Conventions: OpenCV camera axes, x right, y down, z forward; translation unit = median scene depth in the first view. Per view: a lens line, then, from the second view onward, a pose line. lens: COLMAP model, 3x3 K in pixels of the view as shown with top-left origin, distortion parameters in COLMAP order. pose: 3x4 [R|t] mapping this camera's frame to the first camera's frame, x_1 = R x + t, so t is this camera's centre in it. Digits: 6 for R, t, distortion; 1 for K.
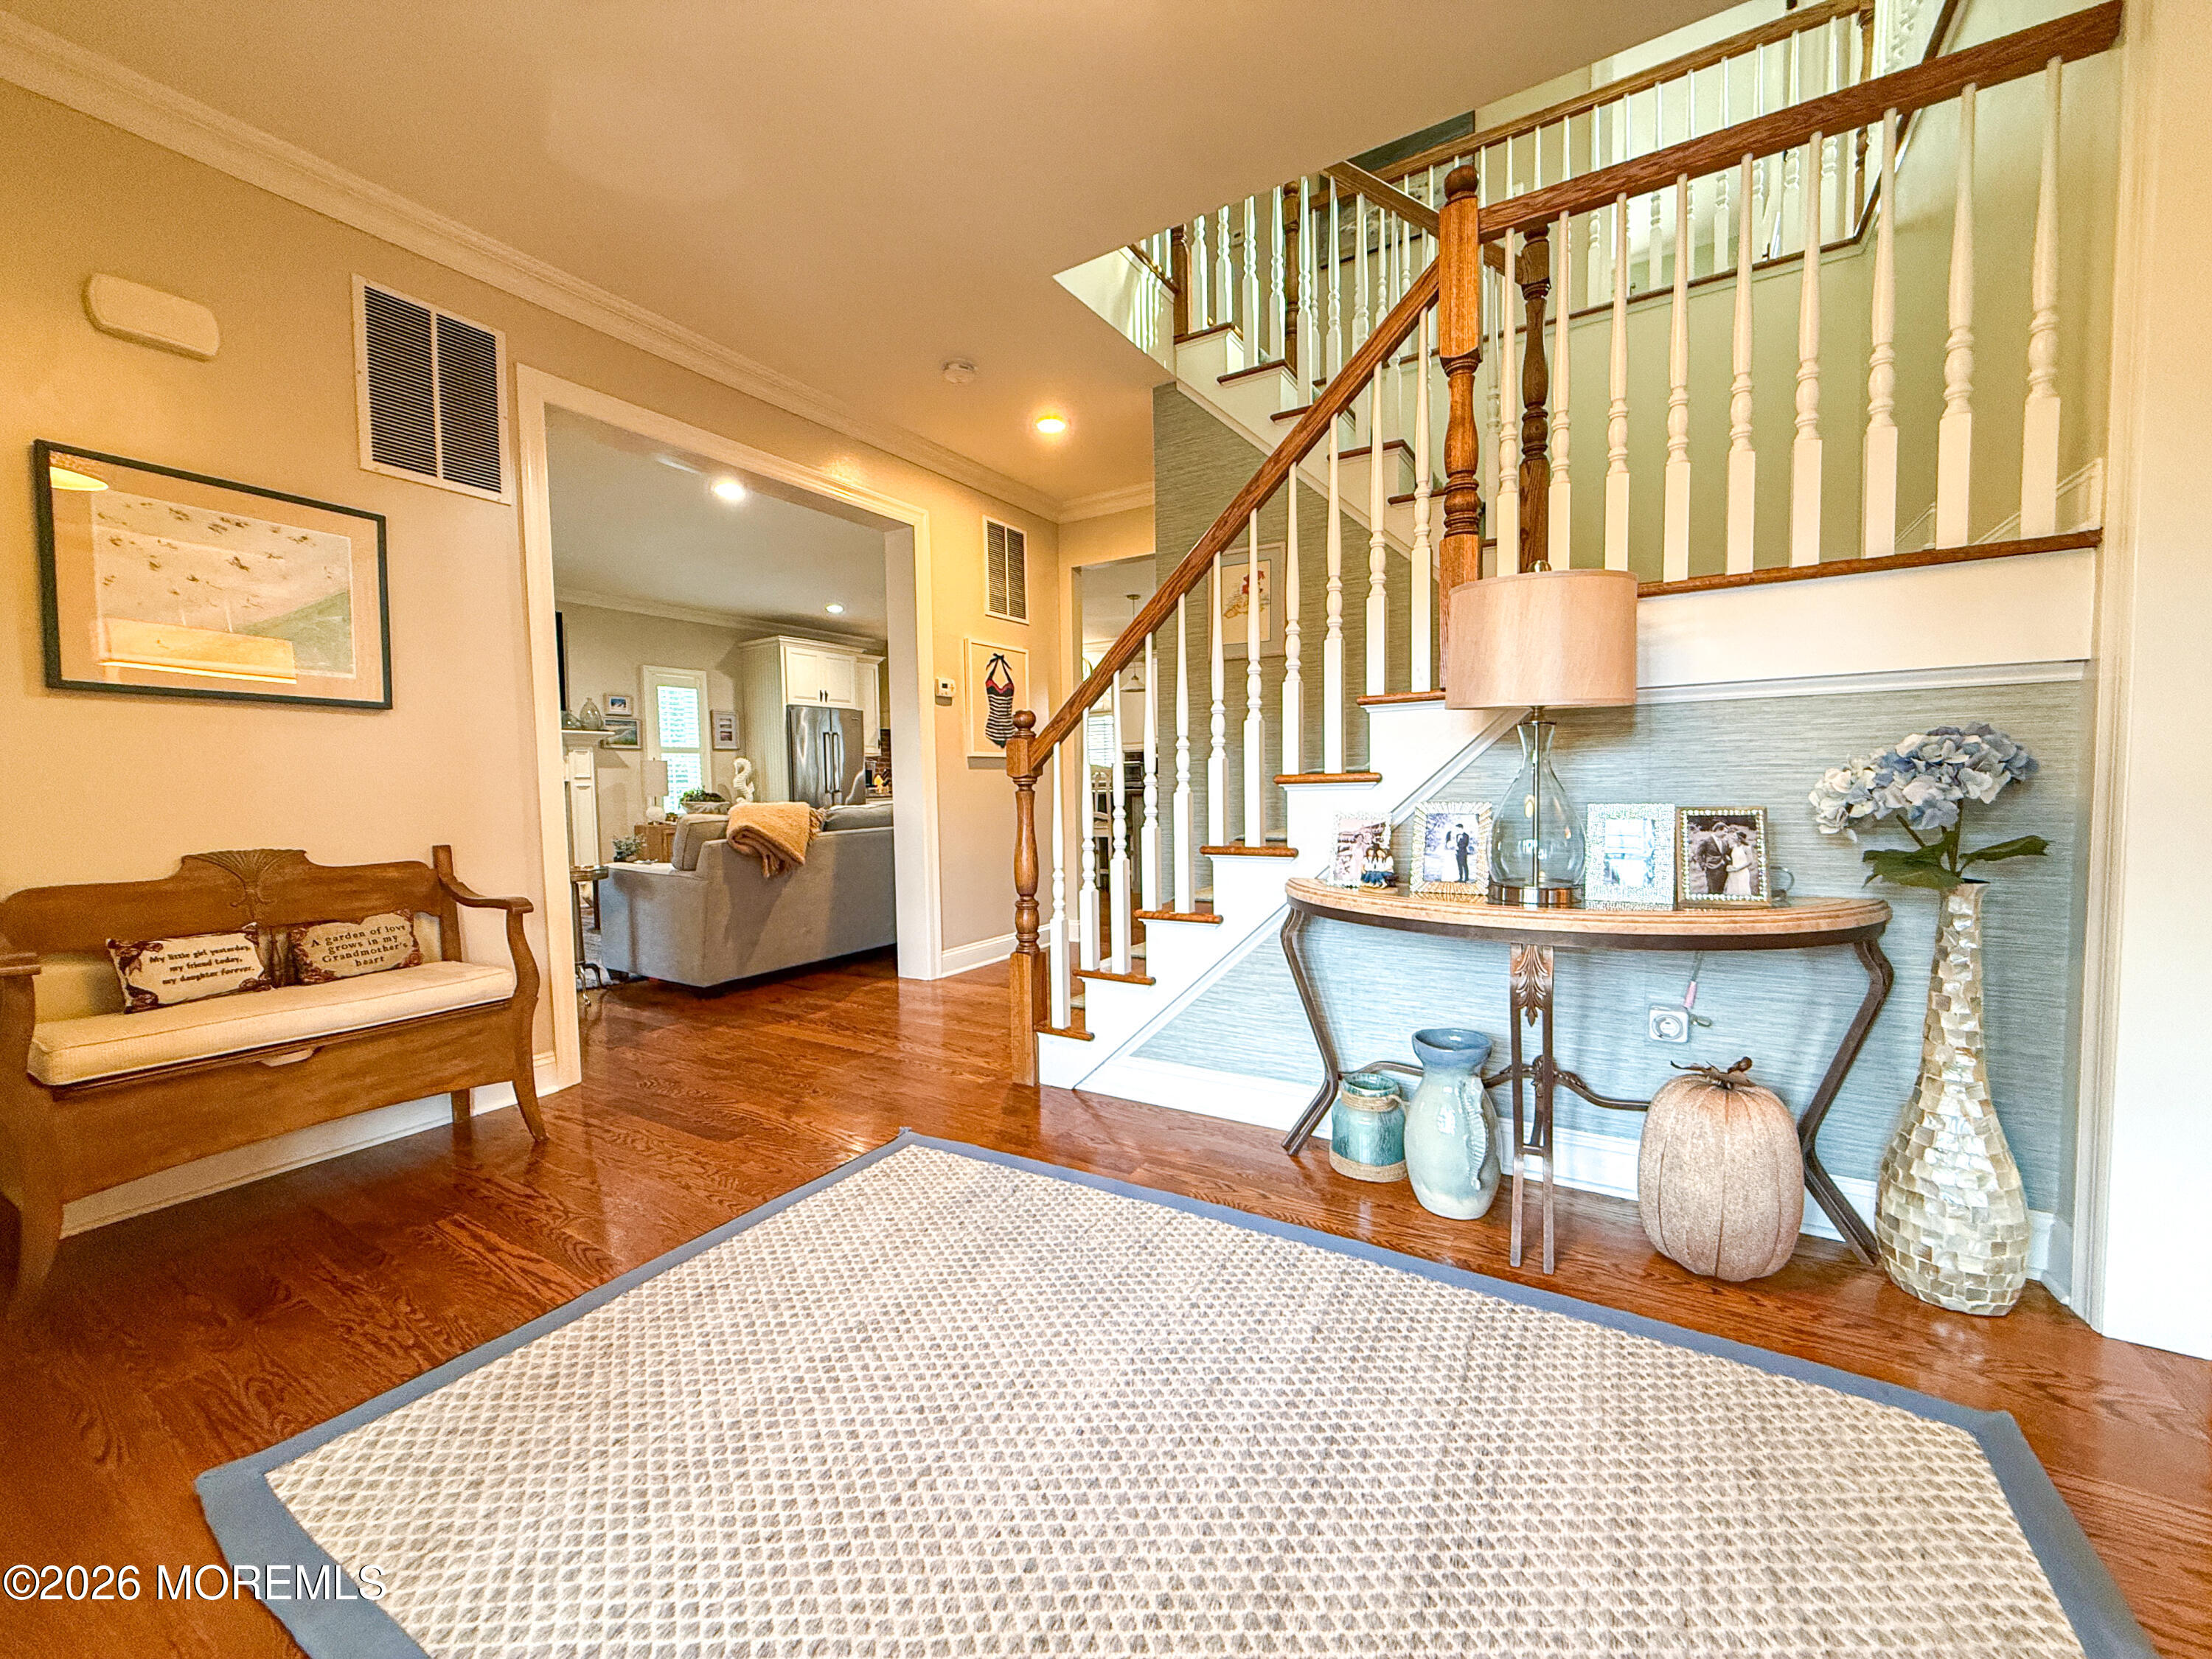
lens RADIAL K [[879.8, 0, 1094.4], [0, 879.8, 828.9], [0, 0, 1]] dist [0.000635, 0.000019]
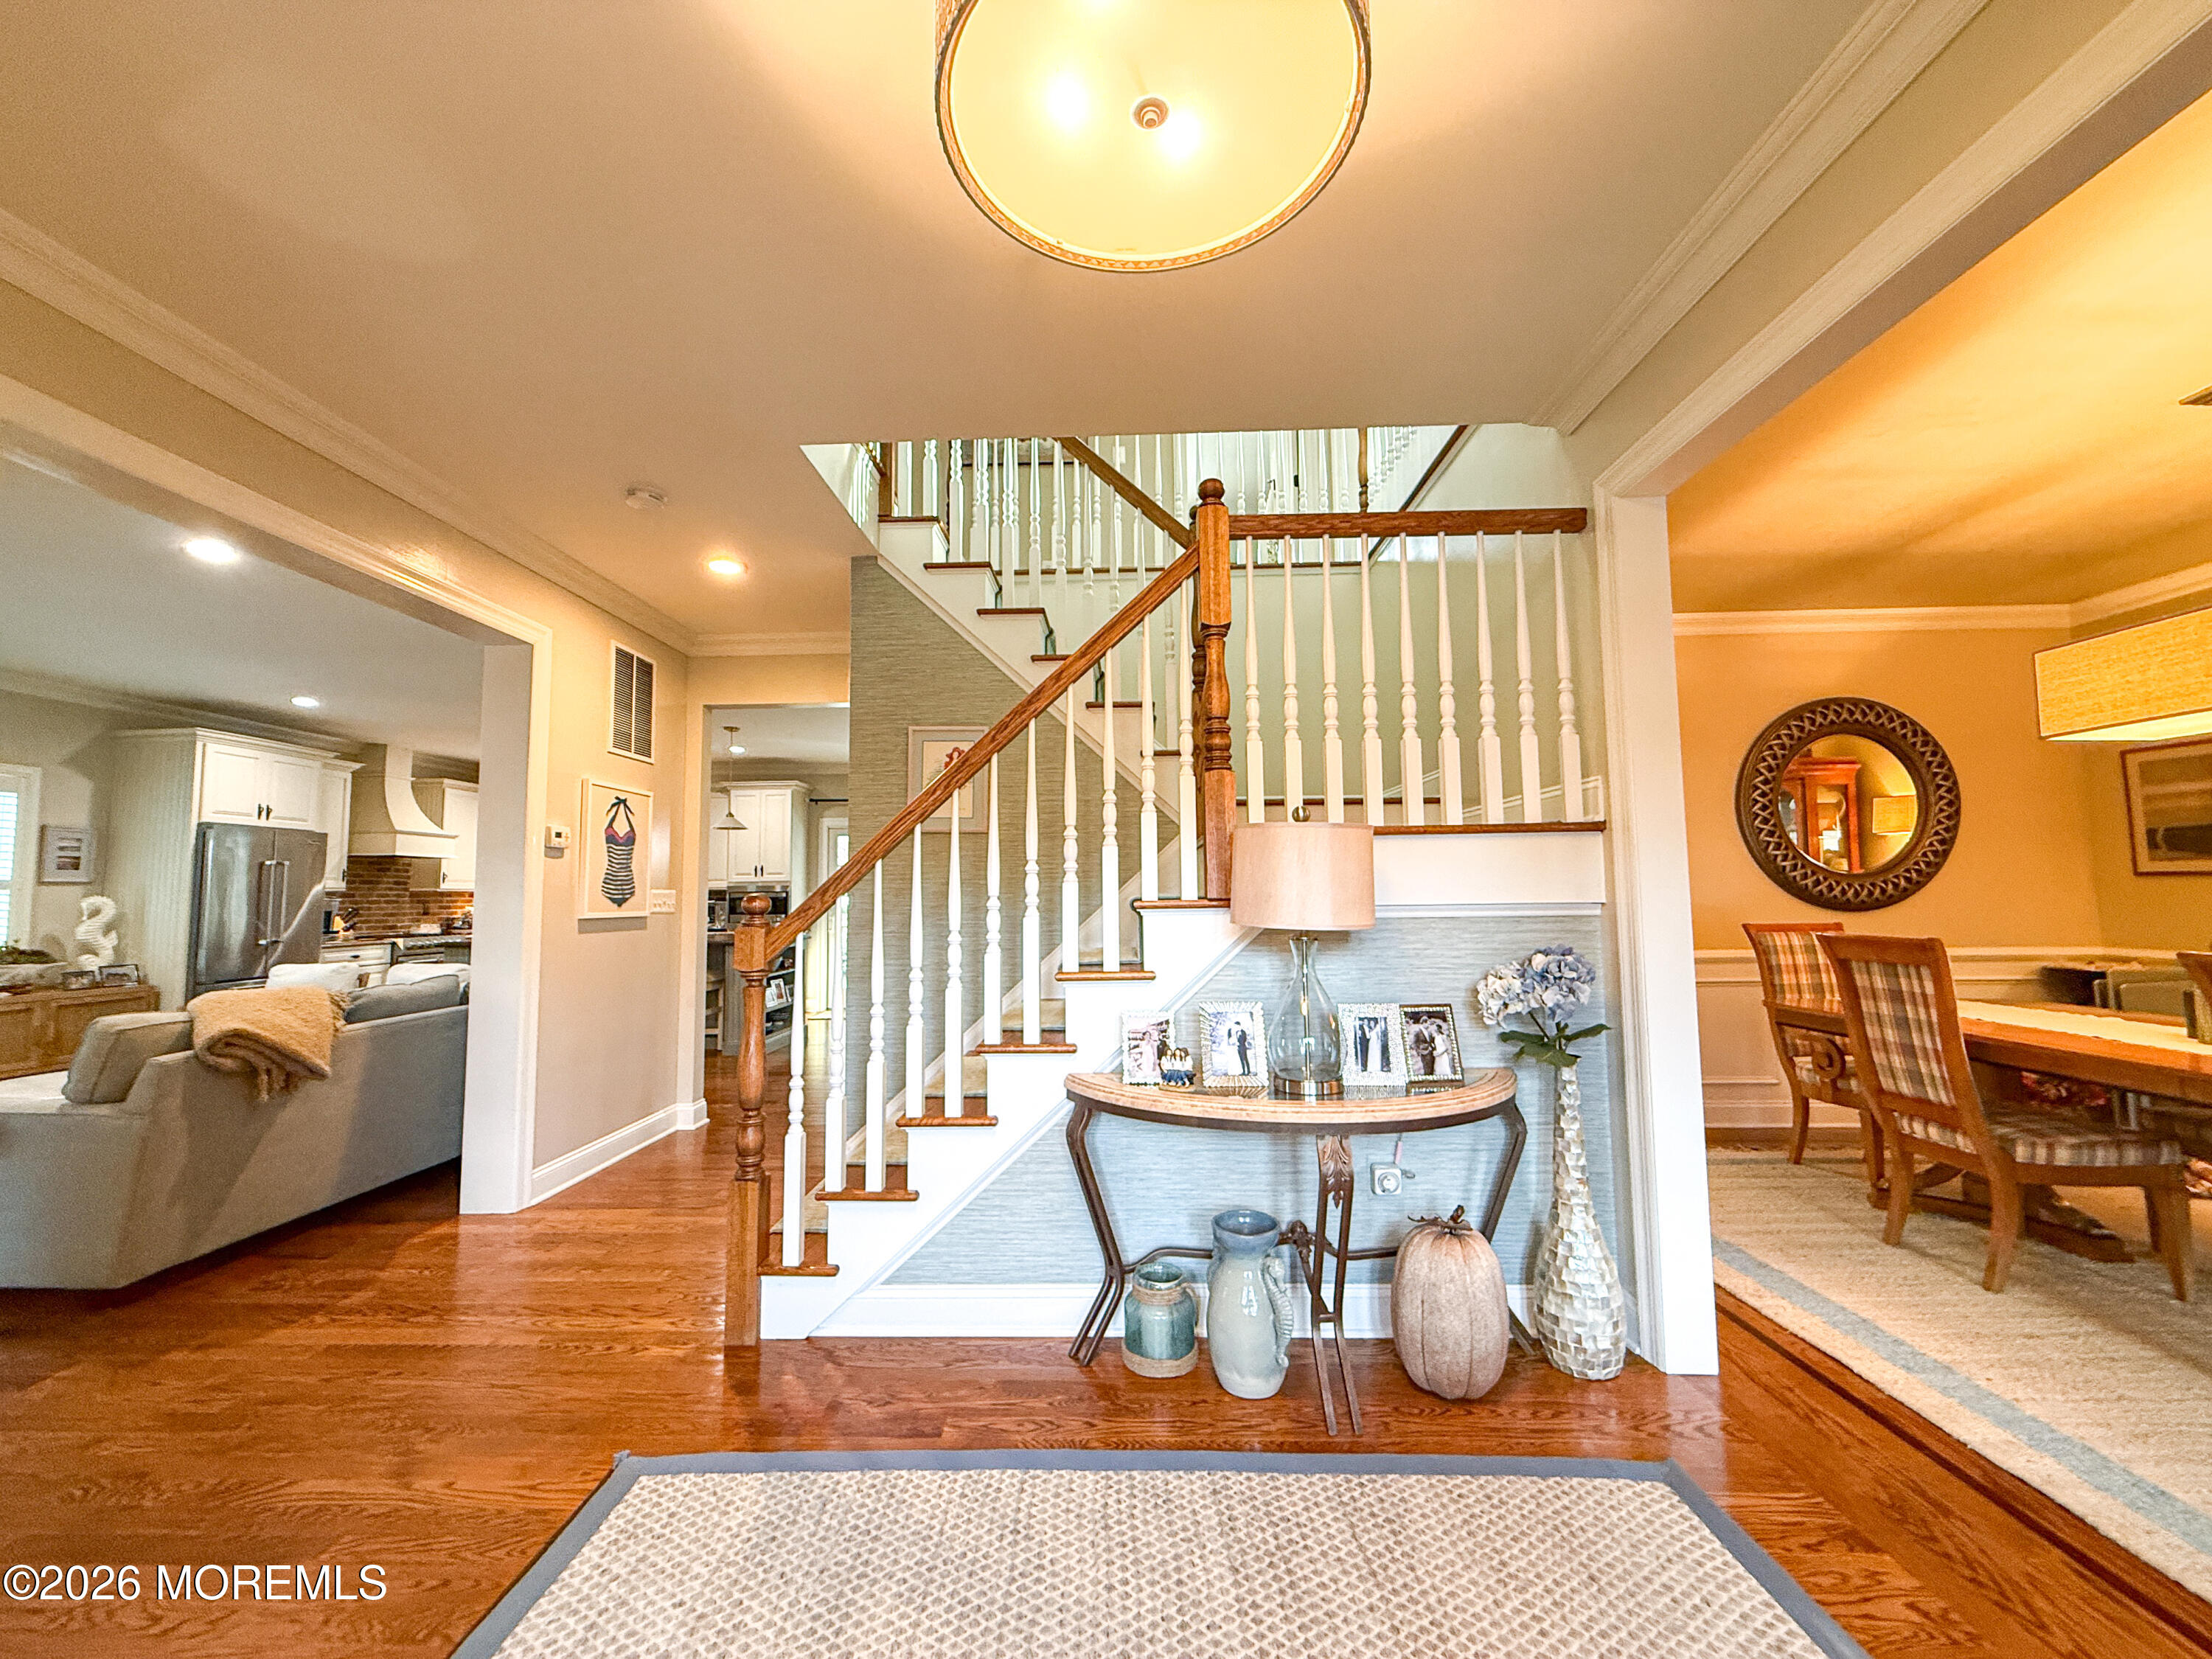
lens RADIAL K [[879.8, 0, 1094.4], [0, 879.8, 828.9], [0, 0, 1]] dist [0.000635, 0.000019]
pose [[0.864669, 0.047993, 0.500045, -0.263703], [0.021522, 0.990973, -0.132326, -0.085750], [-0.501881, 0.125180, 0.855830, 0.071466]]
